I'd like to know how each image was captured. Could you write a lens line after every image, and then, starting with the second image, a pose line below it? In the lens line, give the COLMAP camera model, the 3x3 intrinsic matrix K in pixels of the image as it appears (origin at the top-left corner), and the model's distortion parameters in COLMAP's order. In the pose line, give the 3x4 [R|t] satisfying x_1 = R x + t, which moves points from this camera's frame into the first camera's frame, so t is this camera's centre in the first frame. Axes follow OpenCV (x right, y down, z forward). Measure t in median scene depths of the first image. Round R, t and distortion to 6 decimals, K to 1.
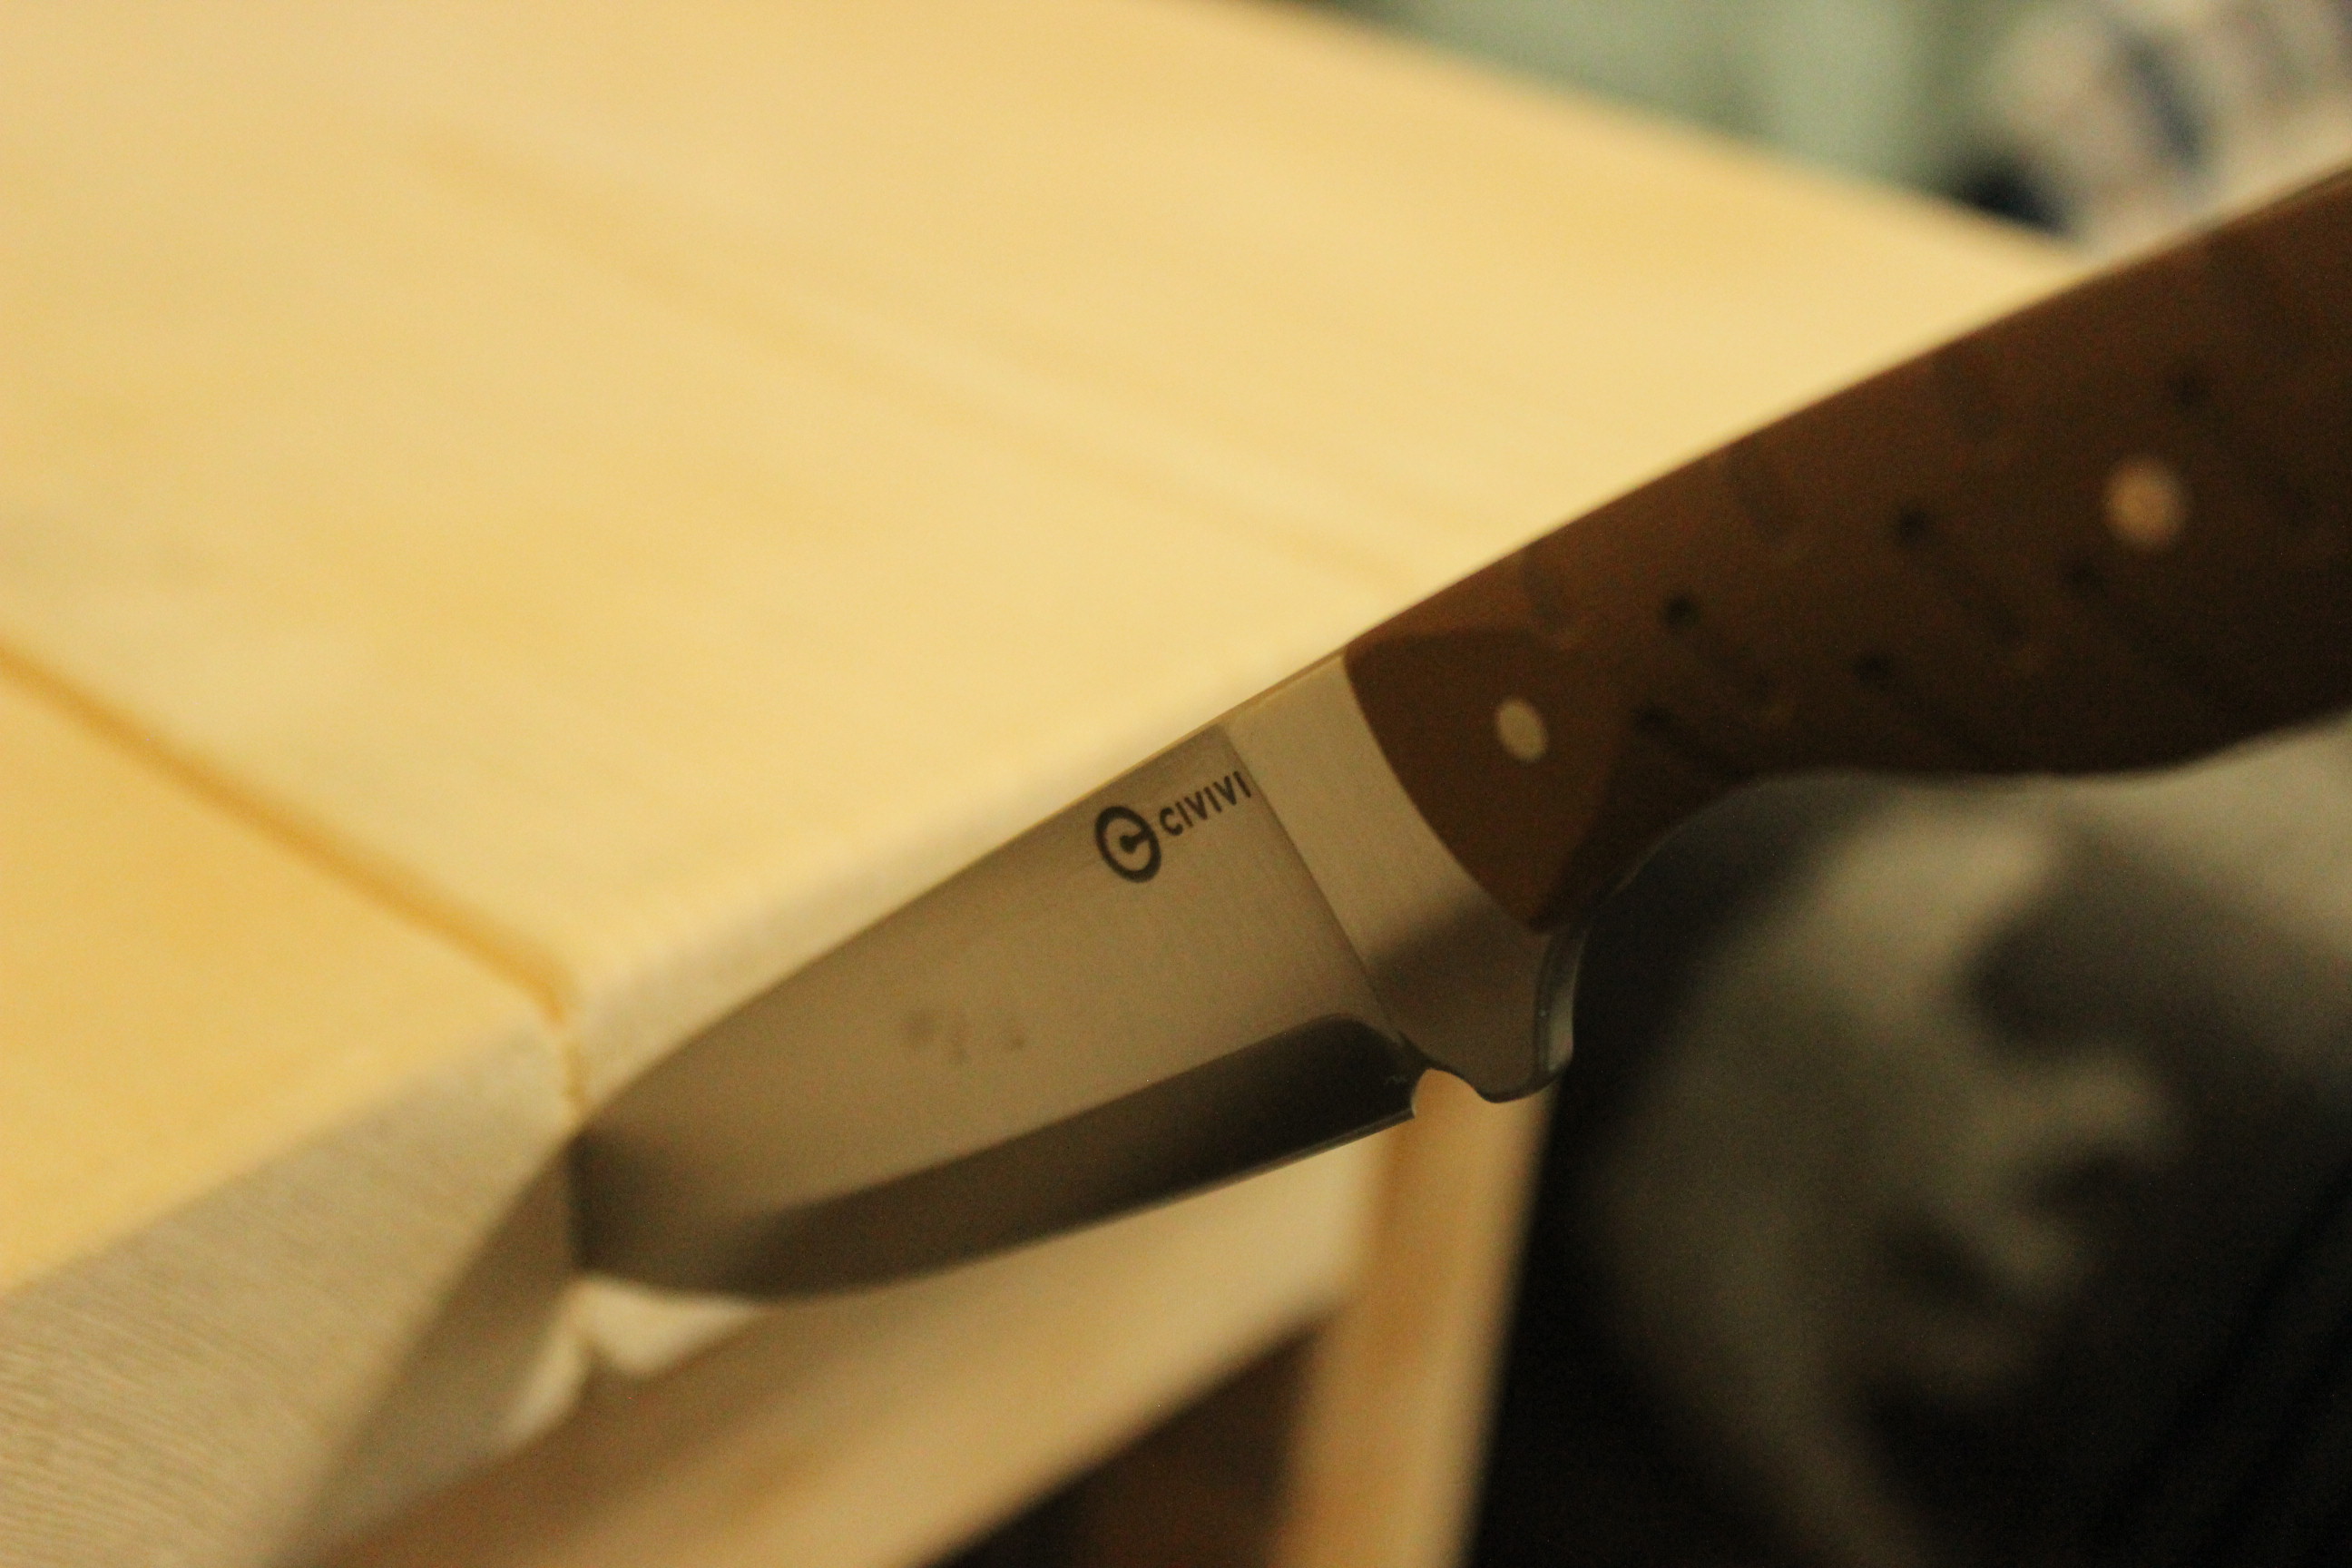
lens RADIAL K [[4638.6, 0, 1176.0], [0, 4638.6, 784.0], [0, 0, 1]] dist [0.020420, 0.023868]
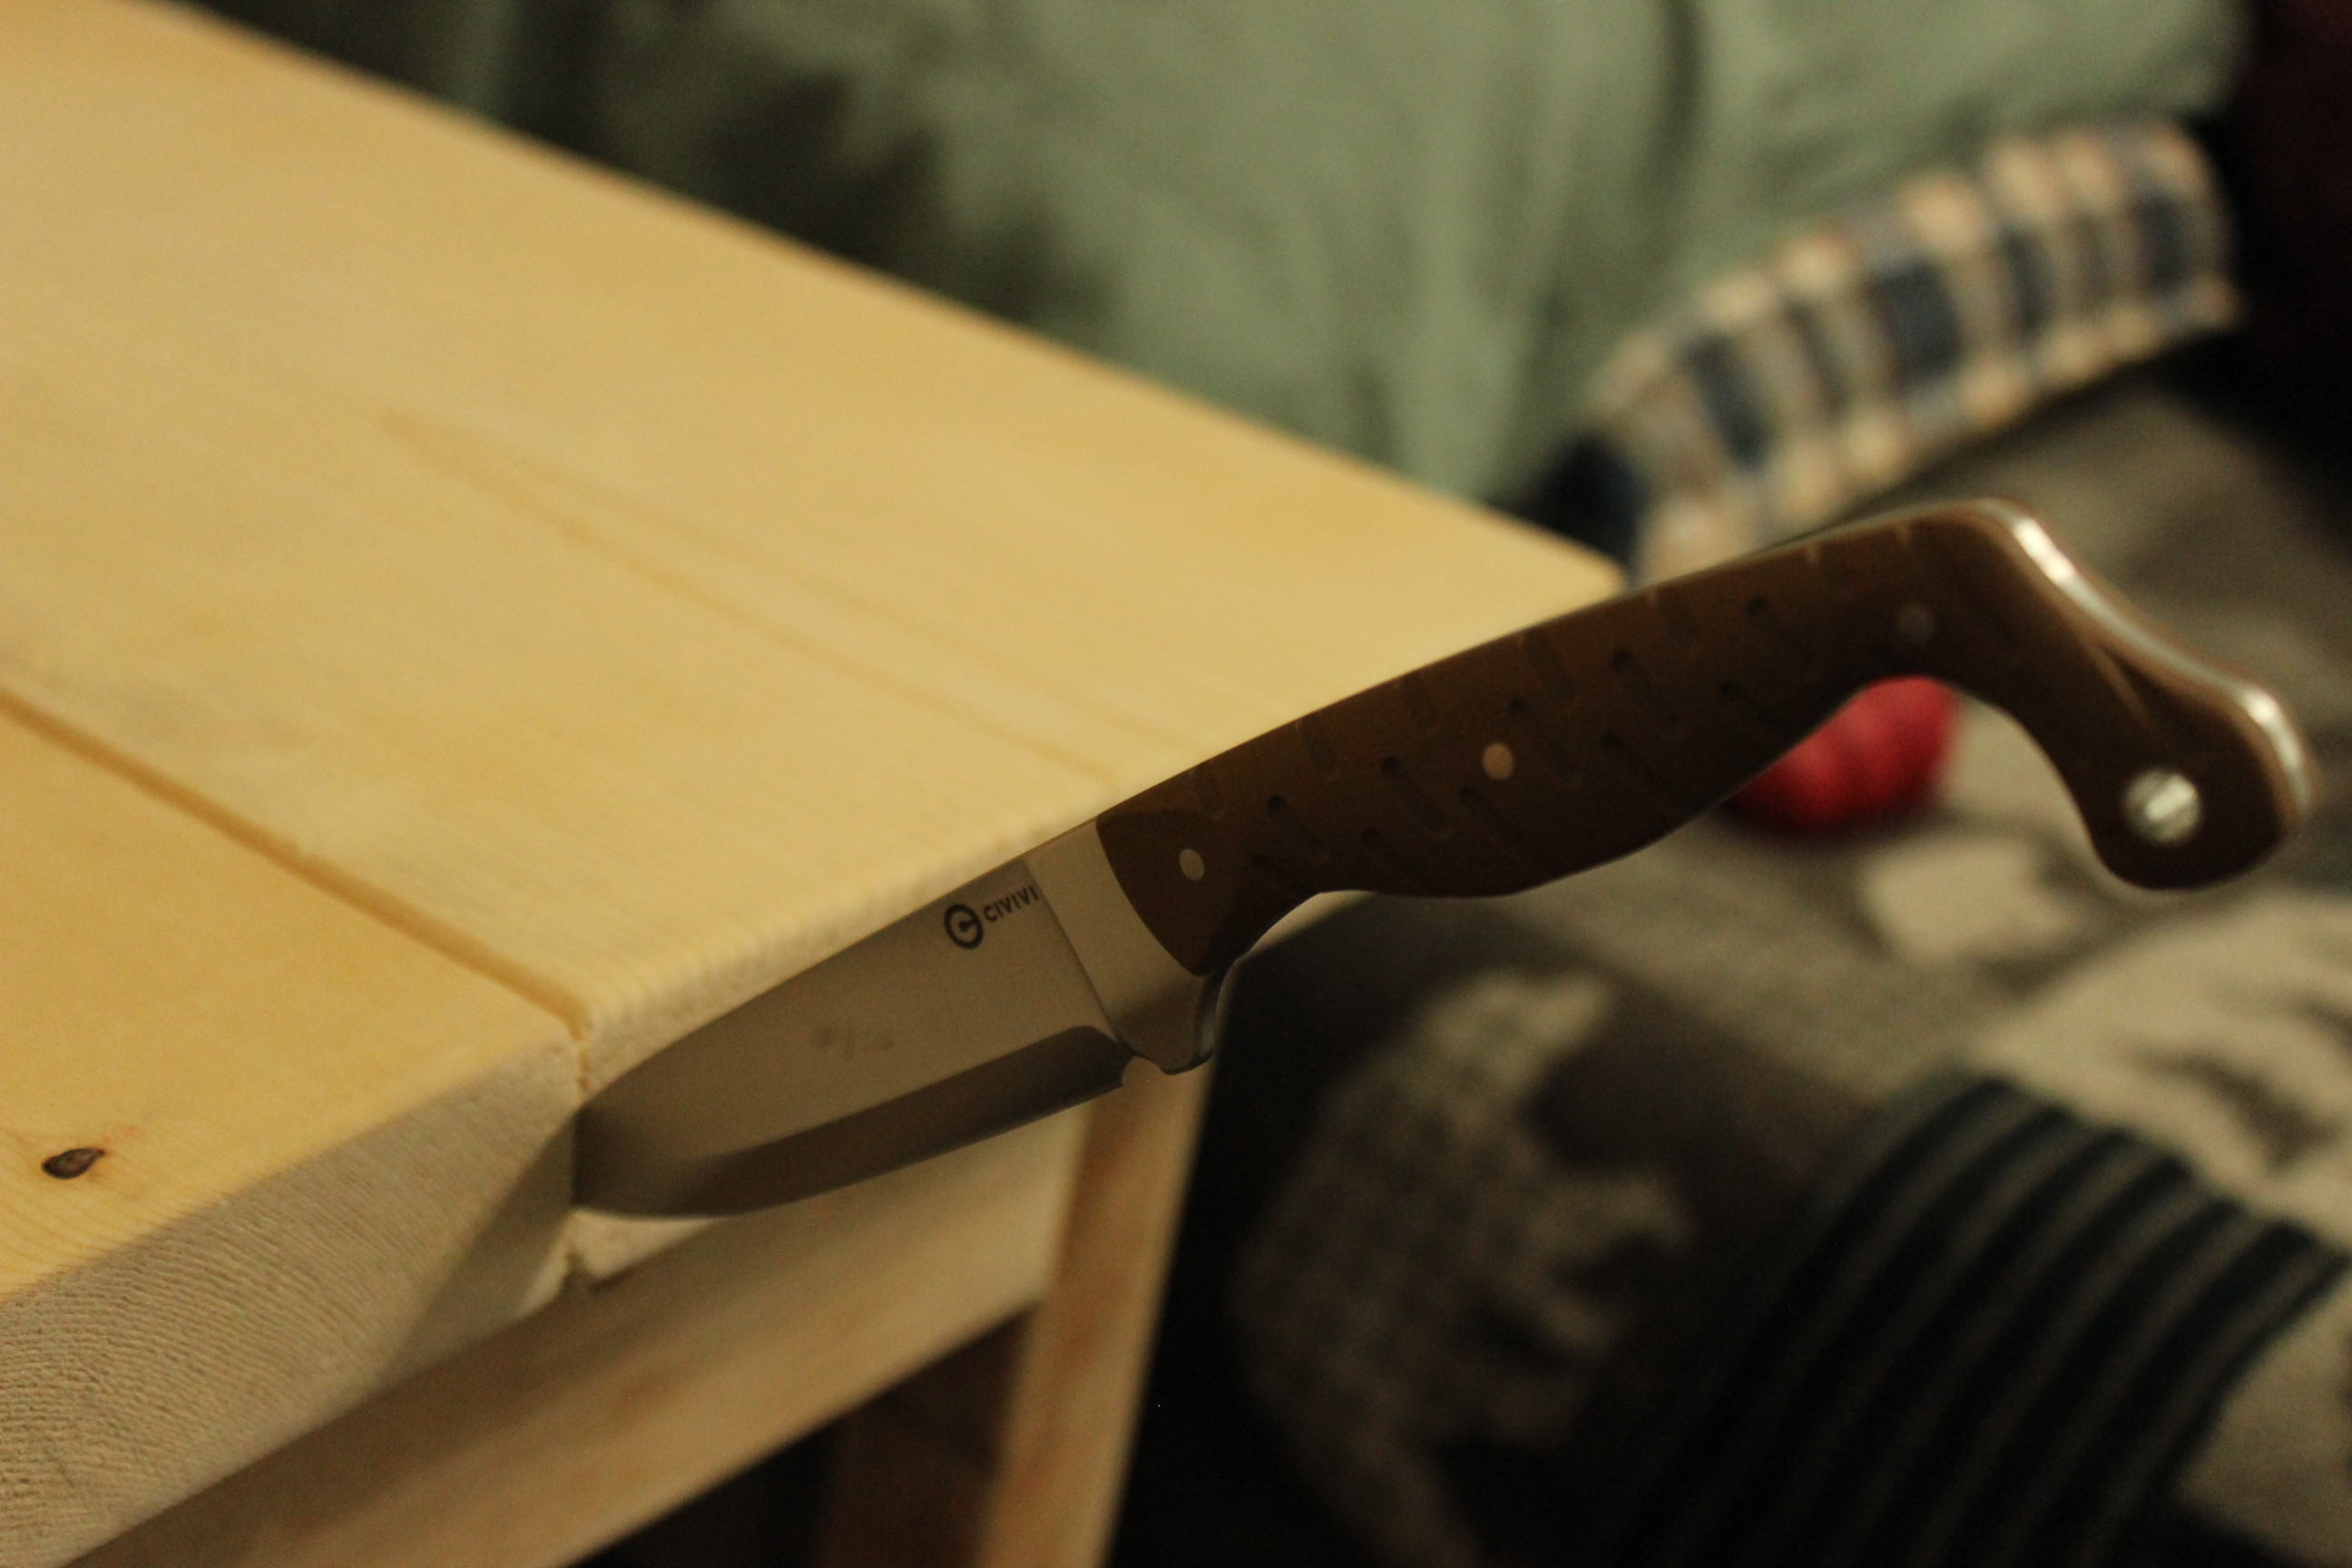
lens RADIAL K [[4638.6, 0, 1176.0], [0, 4638.6, 784.0], [0, 0, 1]] dist [0.020420, 0.023868]
pose [[0.996718, 0.037395, 0.071794, -0.049629], [-0.034616, 0.998617, -0.039567, 0.022082], [-0.073174, 0.036952, 0.996634, -0.629156]]
